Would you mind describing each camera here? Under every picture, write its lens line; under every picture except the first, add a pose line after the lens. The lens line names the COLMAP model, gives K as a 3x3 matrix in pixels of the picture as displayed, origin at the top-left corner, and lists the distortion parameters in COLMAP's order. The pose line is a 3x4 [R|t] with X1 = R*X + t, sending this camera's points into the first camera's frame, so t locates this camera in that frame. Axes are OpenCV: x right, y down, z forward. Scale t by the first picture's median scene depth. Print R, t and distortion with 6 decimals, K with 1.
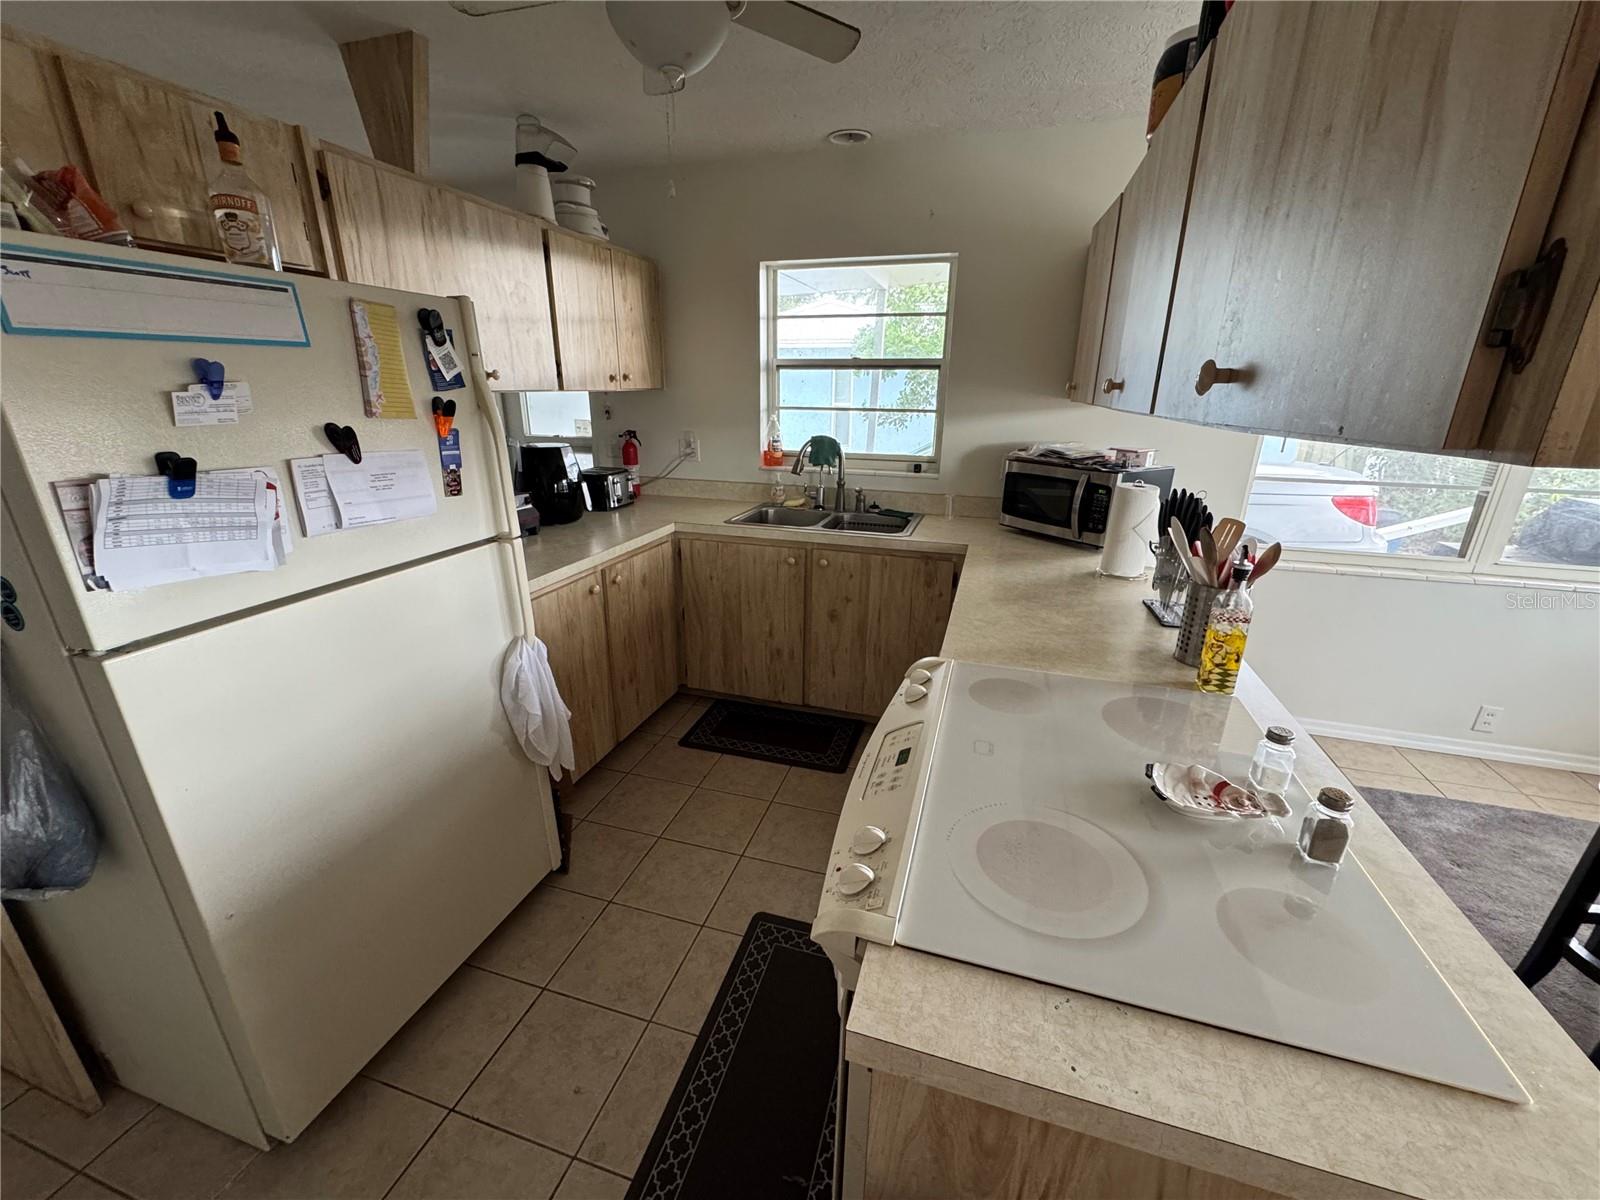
lens RADIAL K [[635.3, 0, 790.8], [0, 635.3, 598.4], [0, 0, 1]] dist [-0.002886, 0.000281]
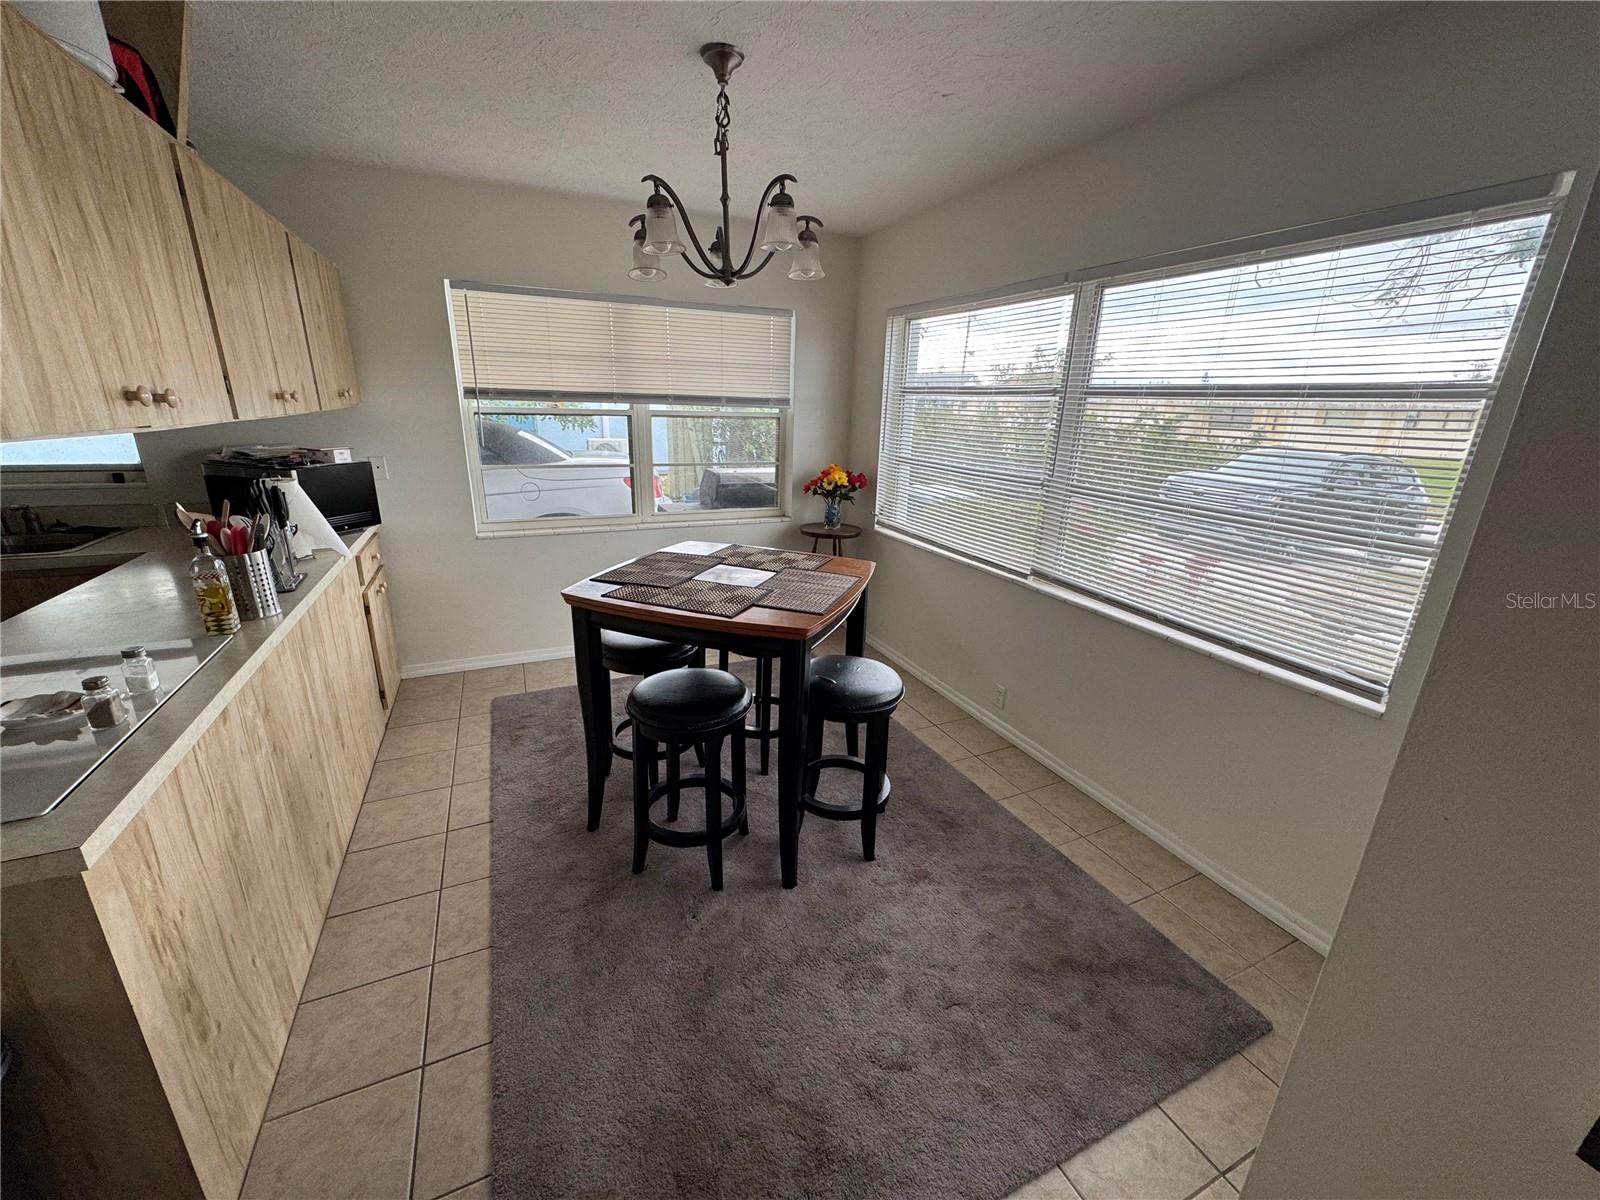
lens RADIAL K [[635.3, 0, 803.2], [0, 635.3, 604.5], [0, 0, 1]] dist [-0.002886, 0.000281]
pose [[0.742046, -0.193472, 0.641822, 0.356842], [0.191136, 0.978766, 0.074058, 0.104828], [-0.642522, 0.067721, 0.763269, -0.349608]]
